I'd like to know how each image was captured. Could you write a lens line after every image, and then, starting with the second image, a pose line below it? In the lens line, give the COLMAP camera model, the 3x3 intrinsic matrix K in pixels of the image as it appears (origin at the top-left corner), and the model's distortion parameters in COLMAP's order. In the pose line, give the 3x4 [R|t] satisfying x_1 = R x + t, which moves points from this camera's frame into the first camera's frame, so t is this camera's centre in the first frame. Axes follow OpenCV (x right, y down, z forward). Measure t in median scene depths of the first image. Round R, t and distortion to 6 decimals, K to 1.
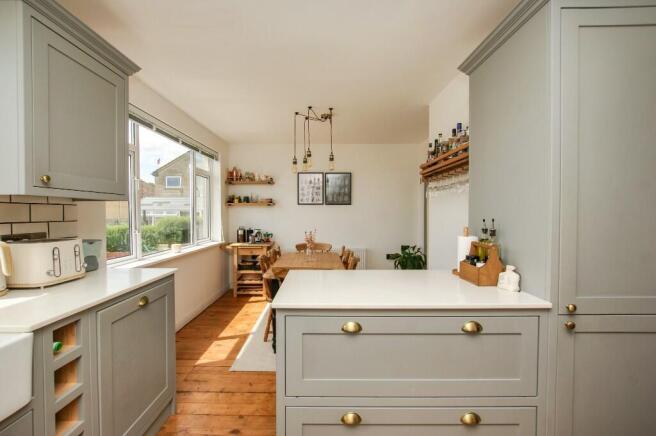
lens RADIAL K [[296.2, 0, 324.1], [0, 296.2, 217.4], [0, 0, 1]] dist [-0.000133, 0.000116]
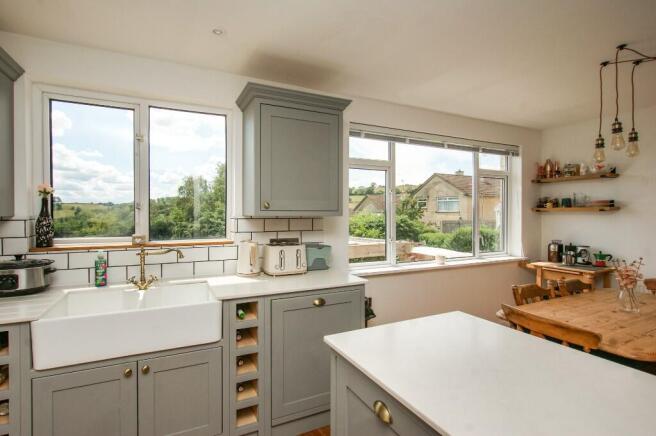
lens RADIAL K [[323.3, 0, 327.2], [0, 323.3, 216.4], [0, 0, 1]] dist [-0.003008, -0.000054]
pose [[0.440230, 0.010817, -0.897820, 0.199863], [-0.014683, 0.999880, 0.004847, -0.024528], [0.897765, 0.011049, 0.440336, 0.154720]]
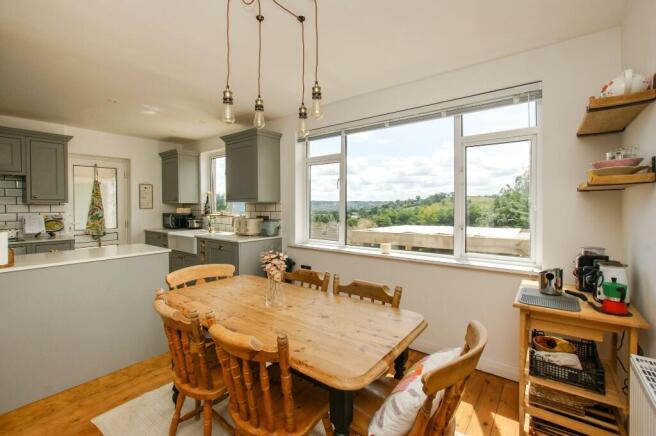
lens RADIAL K [[299.0, 0, 310.0], [0, 299.0, 203.3], [0, 0, 1]] dist [0.000633, 0.000025]
pose [[-0.637042, -0.000597, -0.770829, 0.242899], [-0.006226, 0.999971, 0.004371, -0.022146], [0.770804, 0.007584, -0.637027, 0.998421]]
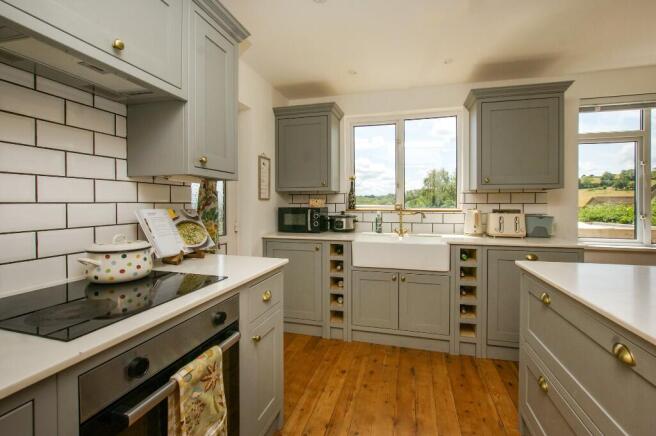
lens RADIAL K [[304.1, 0, 334.6], [0, 304.1, 205.2], [0, 0, 1]] dist [-0.002772, -0.000274]
pose [[-0.257998, 0.006322, -0.966125, 0.367402], [-0.014785, 0.999836, 0.010490, 0.008221], [0.966032, 0.016991, -0.257862, 0.153675]]
